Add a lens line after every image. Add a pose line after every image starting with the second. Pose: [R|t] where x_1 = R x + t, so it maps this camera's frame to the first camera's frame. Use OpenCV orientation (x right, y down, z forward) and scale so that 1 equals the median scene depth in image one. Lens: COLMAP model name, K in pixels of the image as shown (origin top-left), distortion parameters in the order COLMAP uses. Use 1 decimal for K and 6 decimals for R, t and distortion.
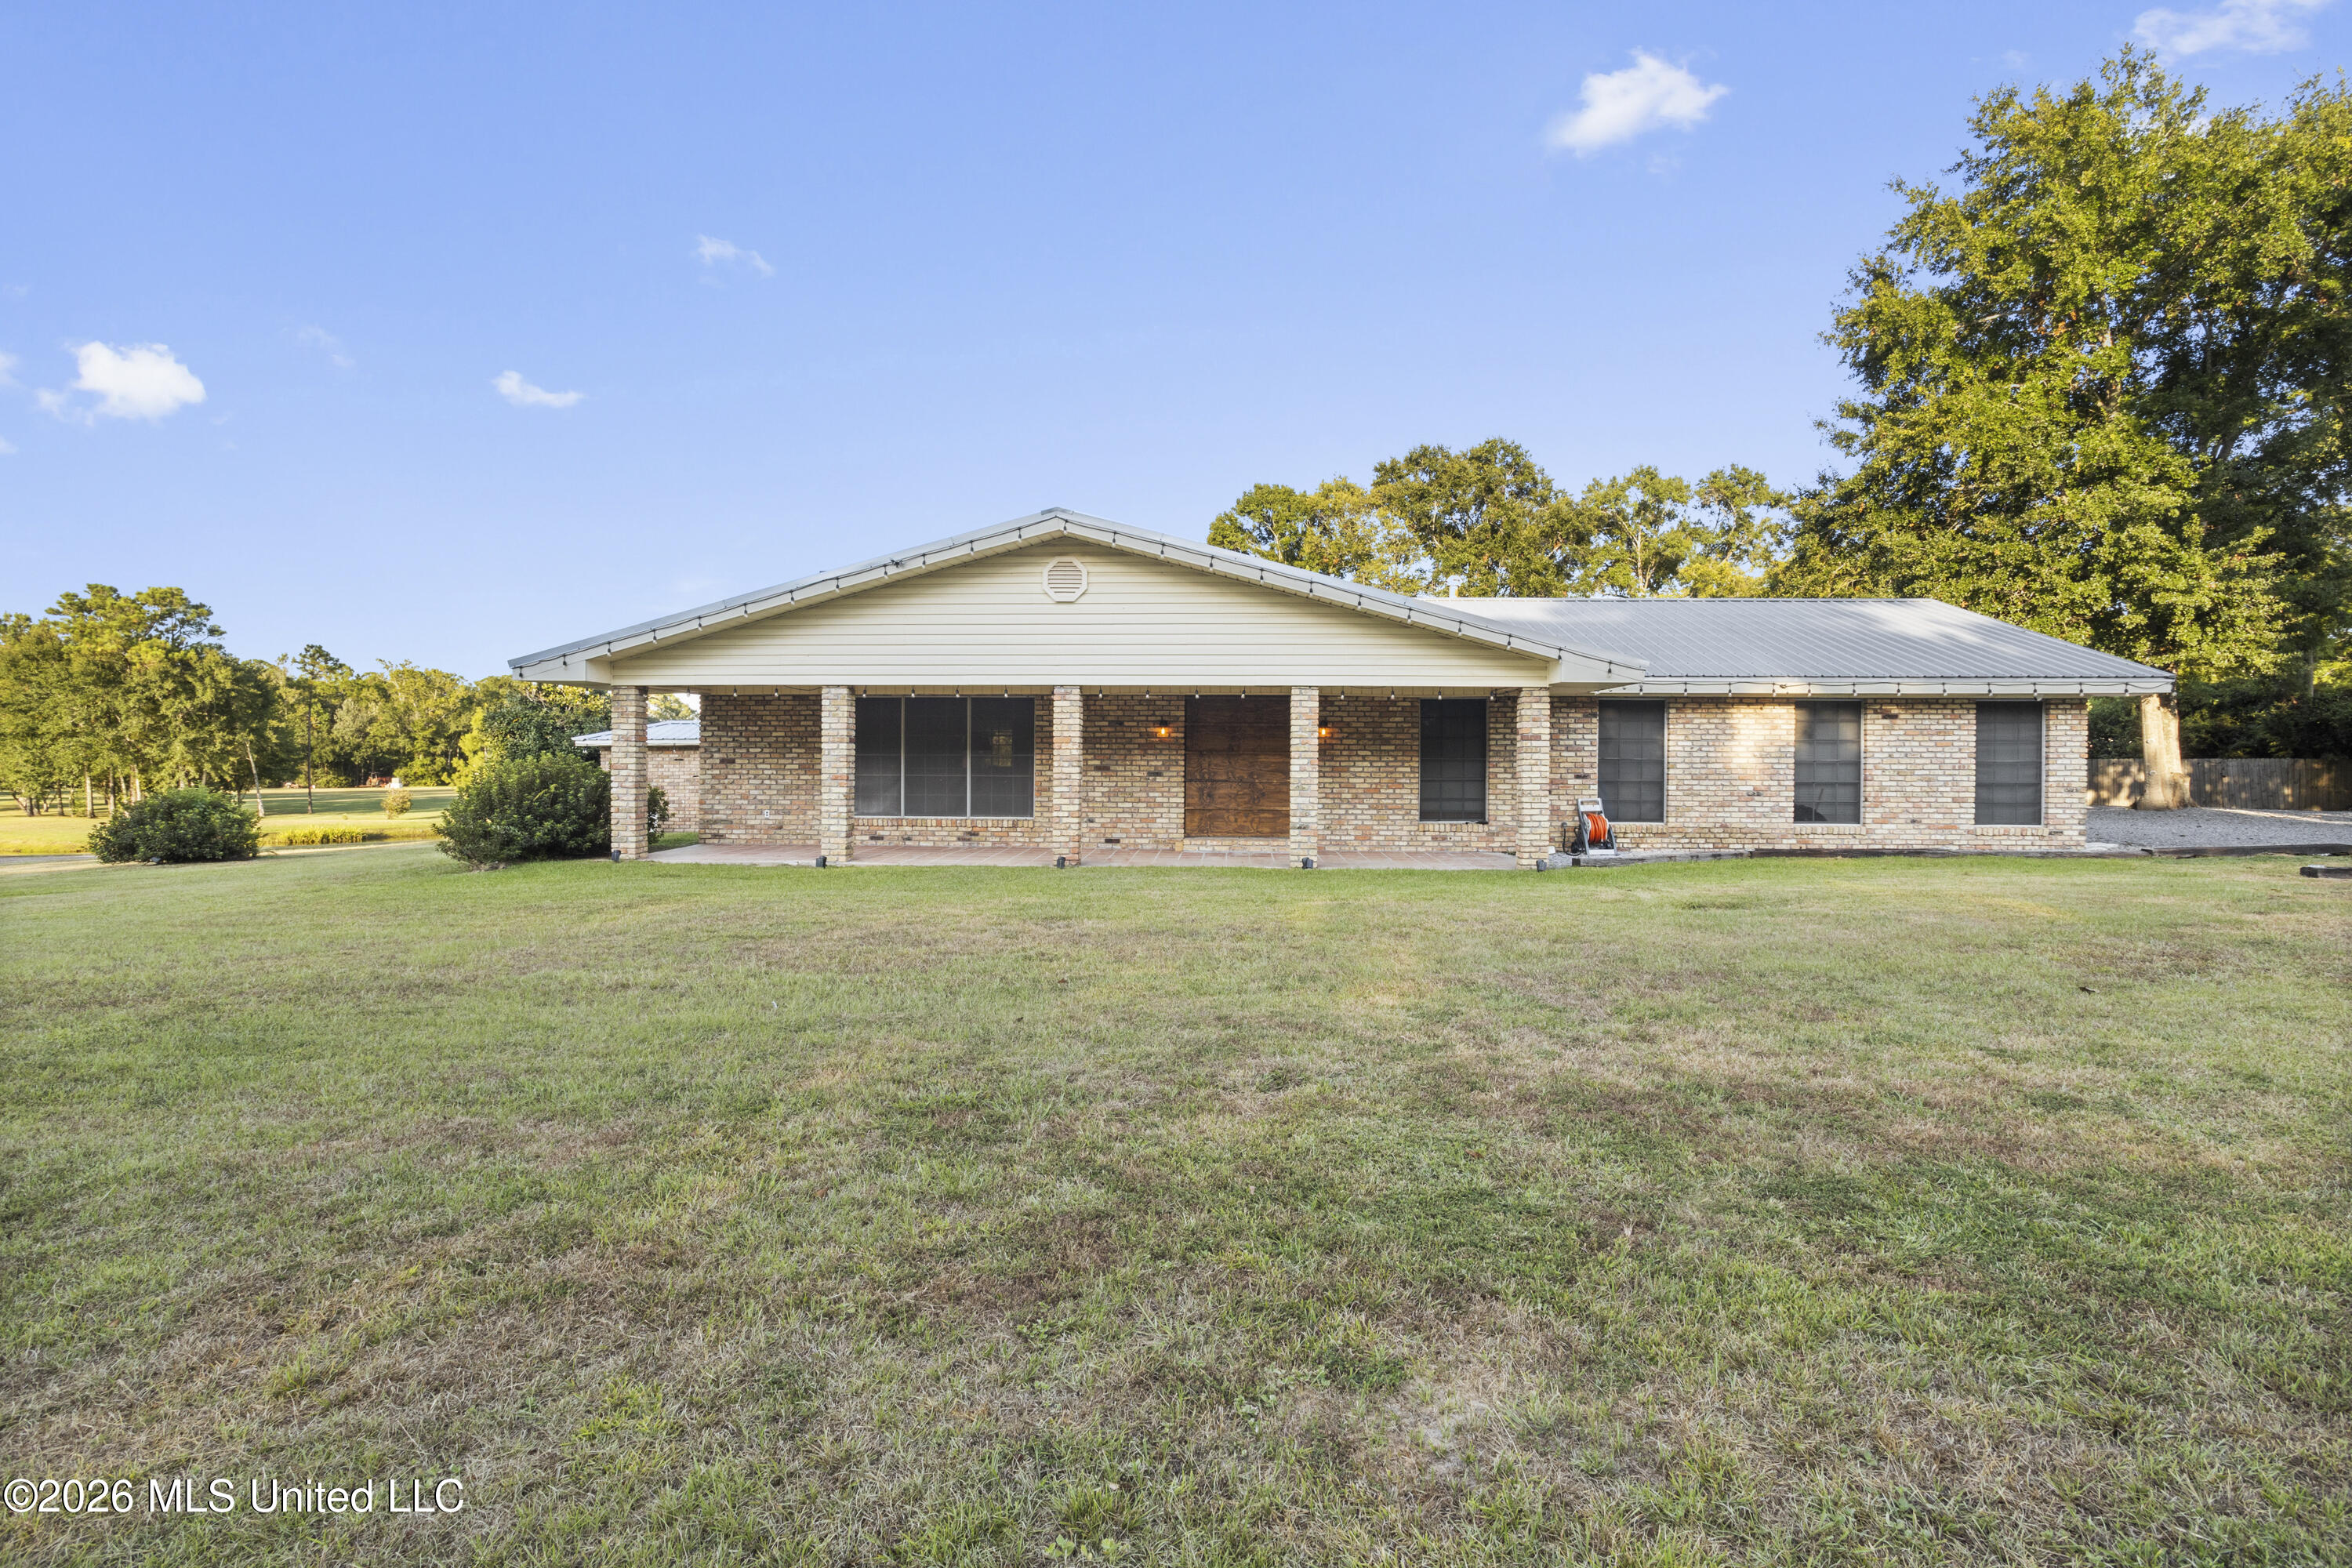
lens RADIAL K [[1140.9, 0, 1162.7], [0, 1140.9, 769.9], [0, 0, 1]] dist [-0.043571, 0.027369]
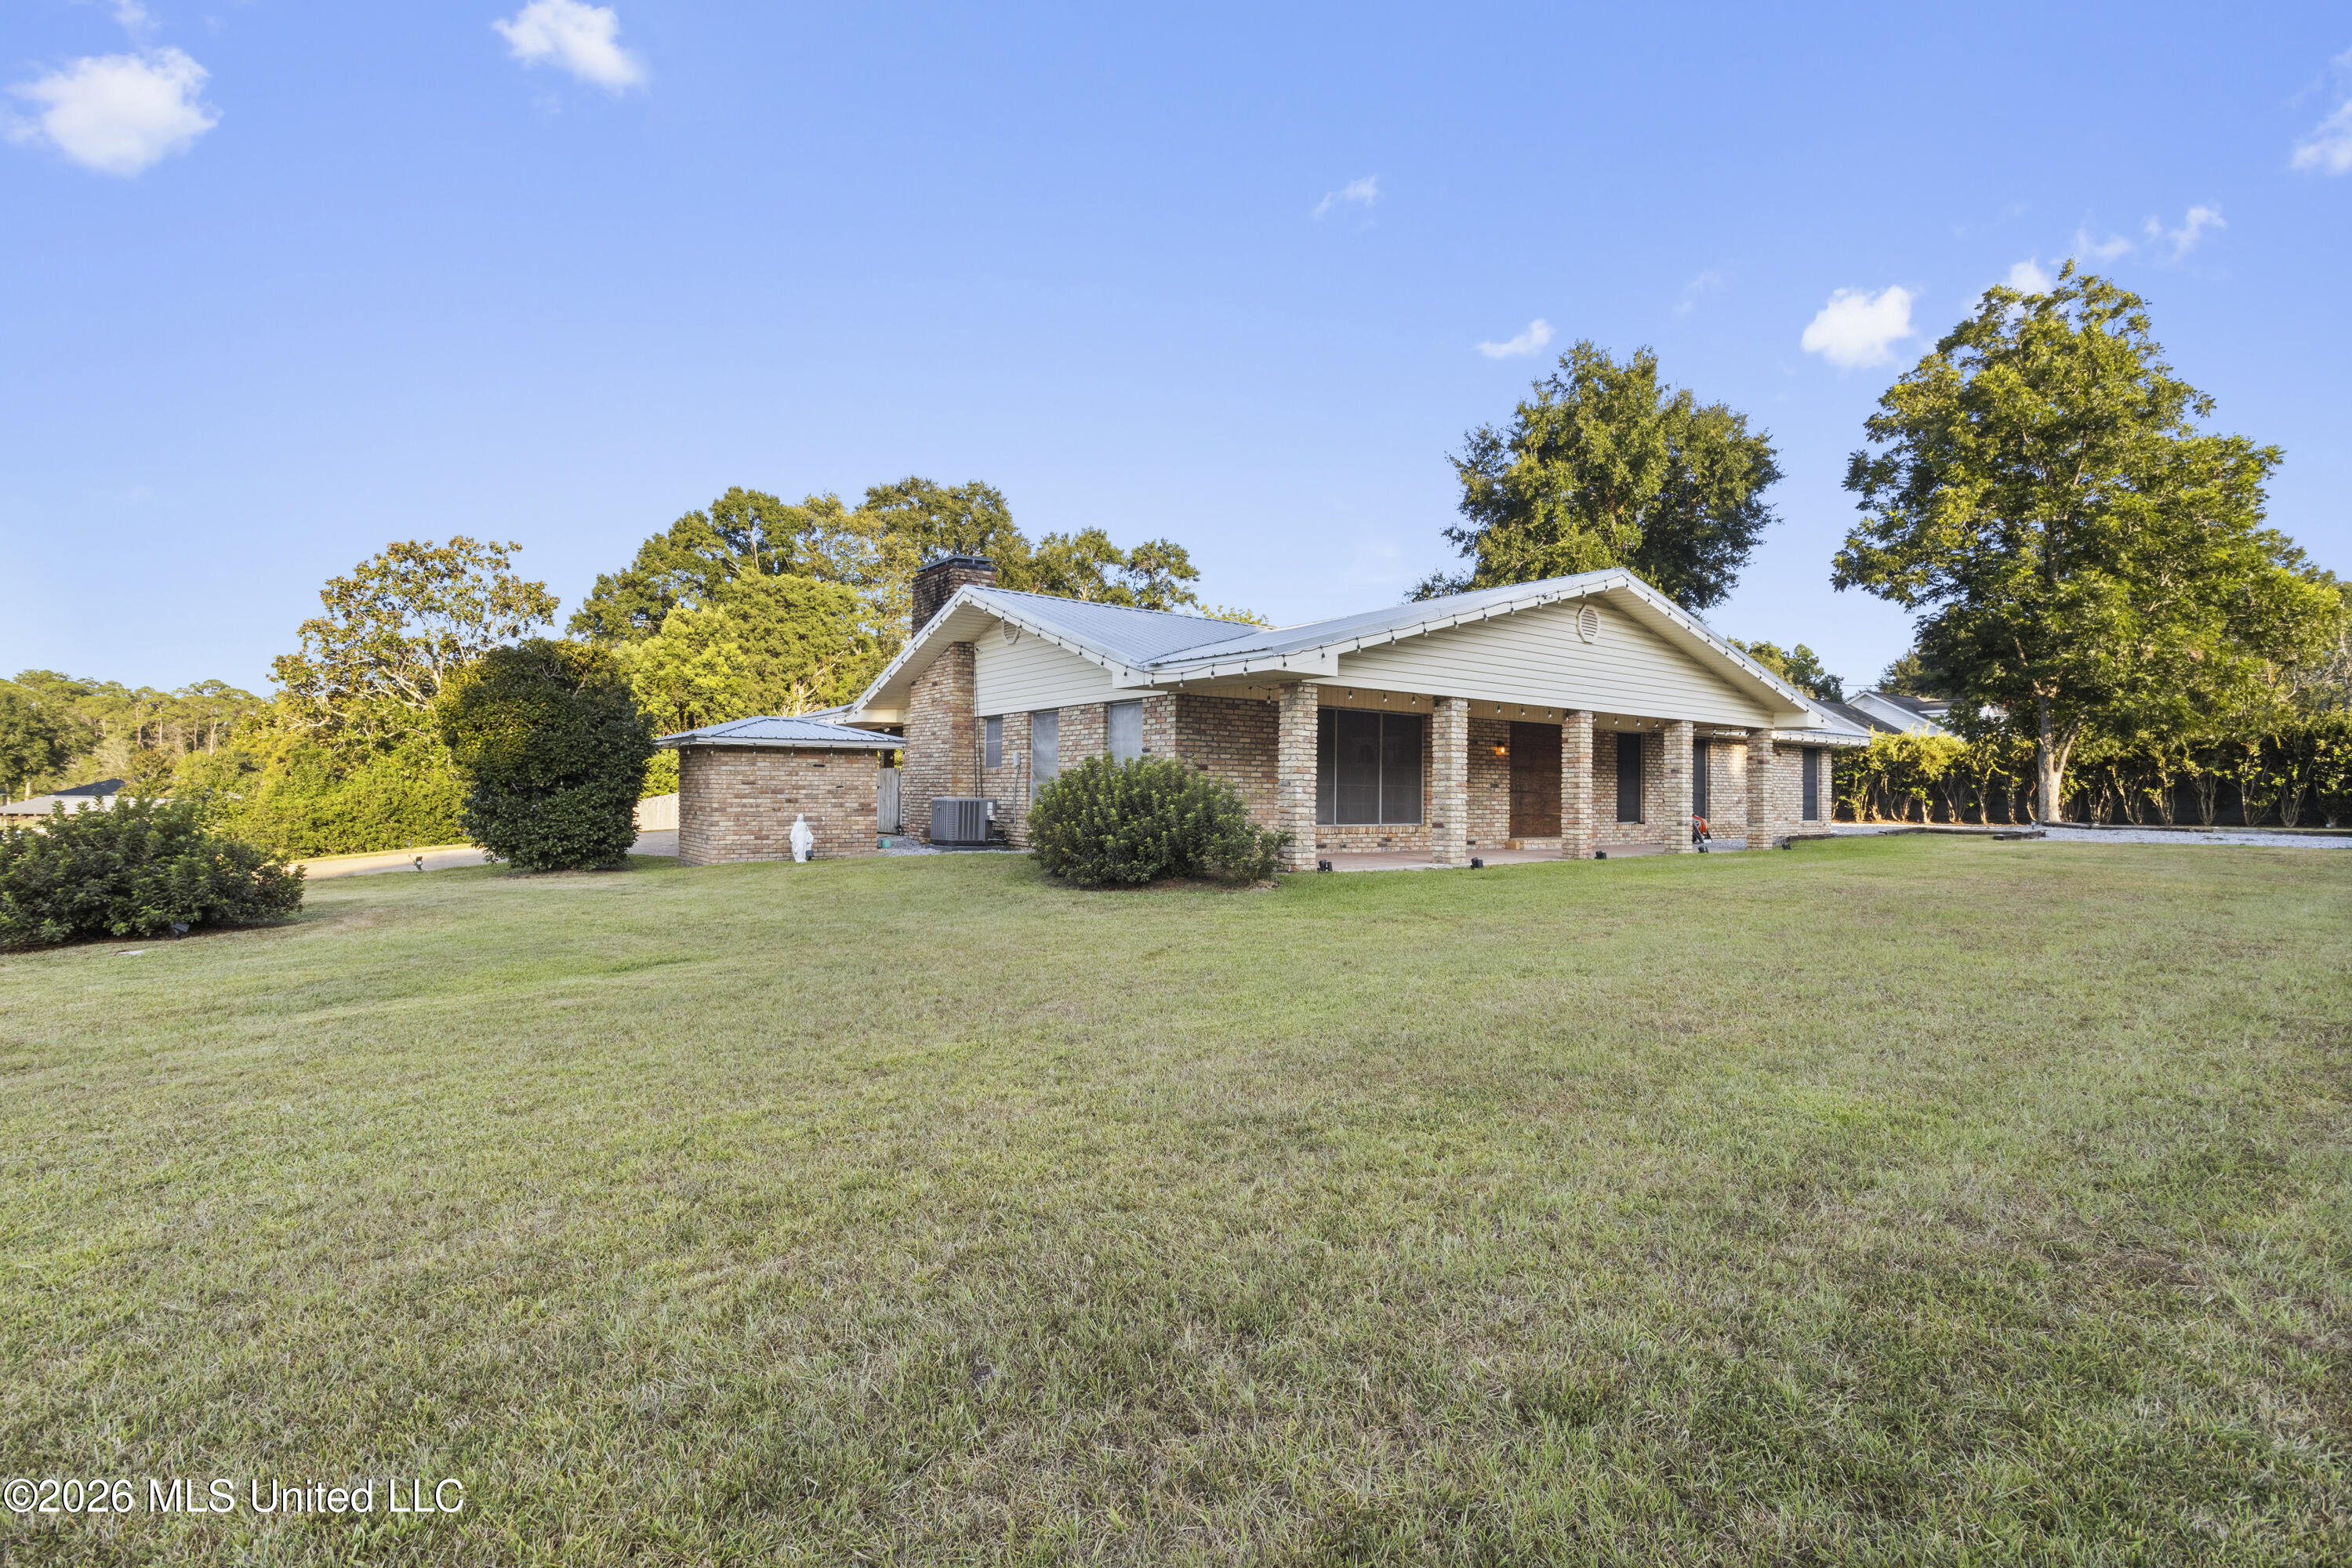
lens RADIAL K [[1140.9, 0, 1175.3], [0, 1140.9, 782.4], [0, 0, 1]] dist [-0.043571, 0.027369]
pose [[0.751252, 0.012448, 0.659898, -1.069182], [-0.001631, 0.999854, -0.017004, 0.021030], [-0.660013, 0.011698, 0.751163, 0.338657]]
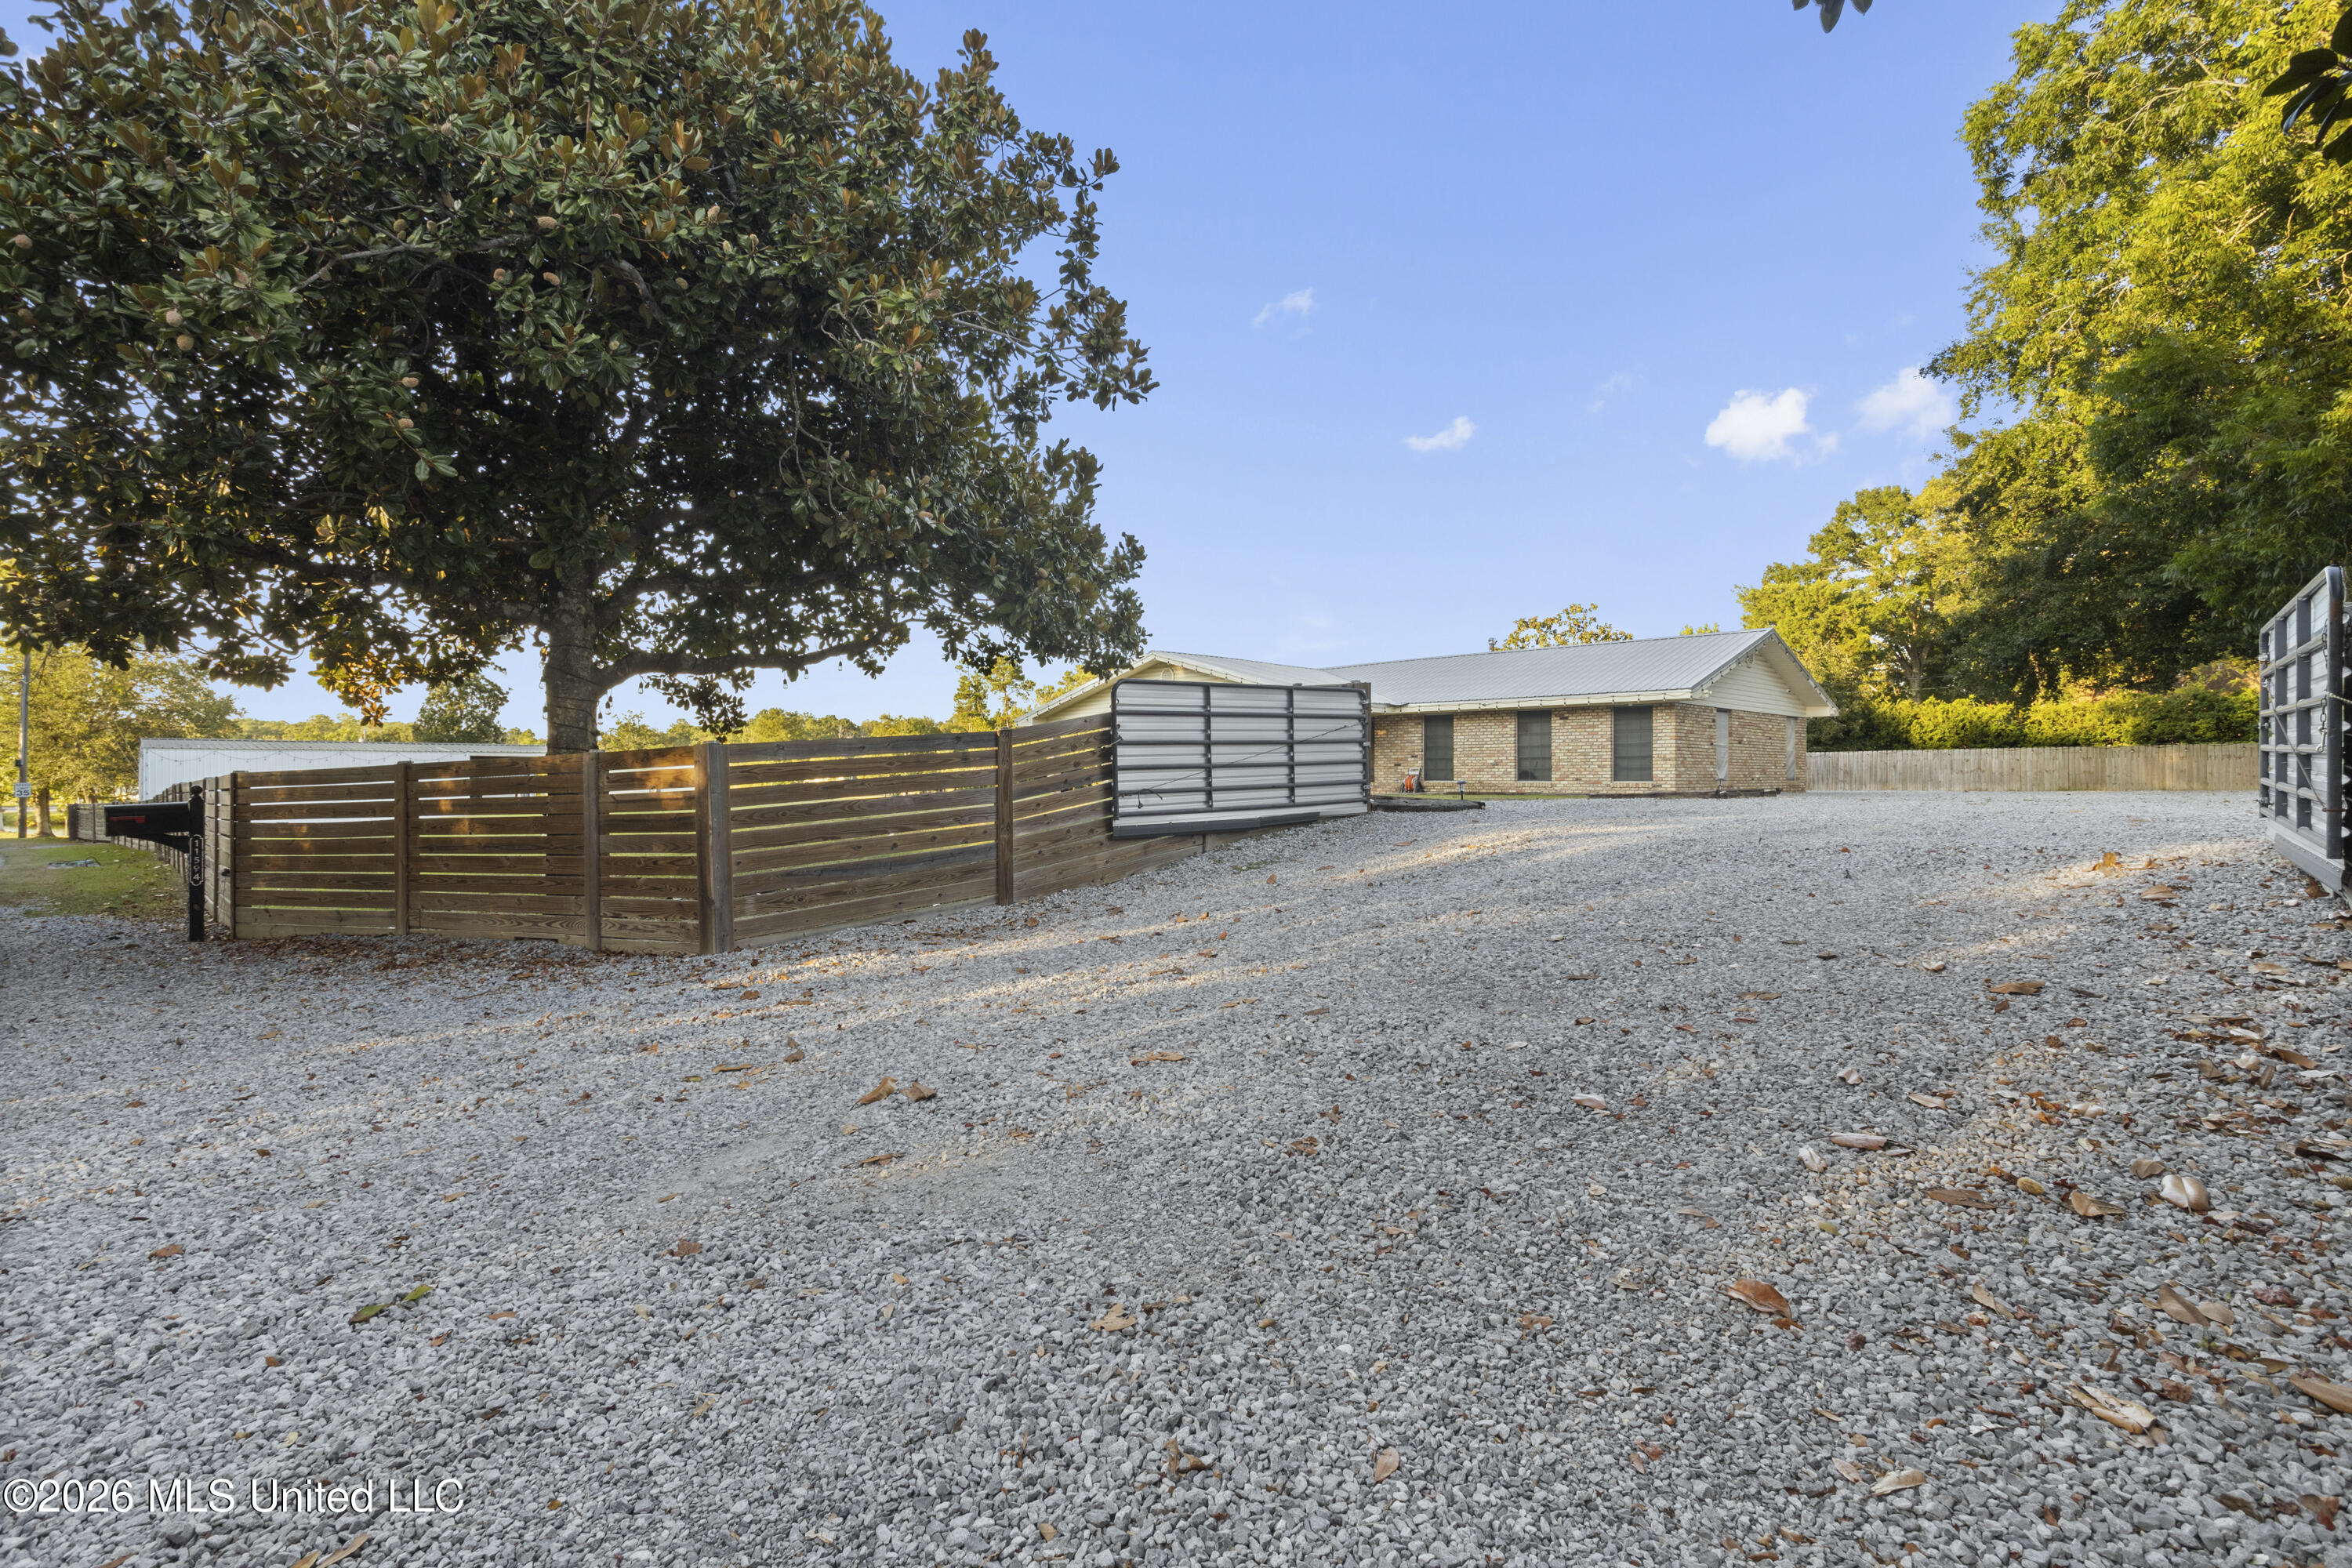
lens RADIAL K [[1140.9, 0, 1173.1], [0, 1140.9, 778.9], [0, 0, 1]] dist [-0.043571, 0.027369]
pose [[0.734581, -0.003032, -0.678515, 1.372593], [-0.000574, 0.999987, -0.005090, 0.053607], [0.678521, 0.004129, 0.734569, -0.671421]]
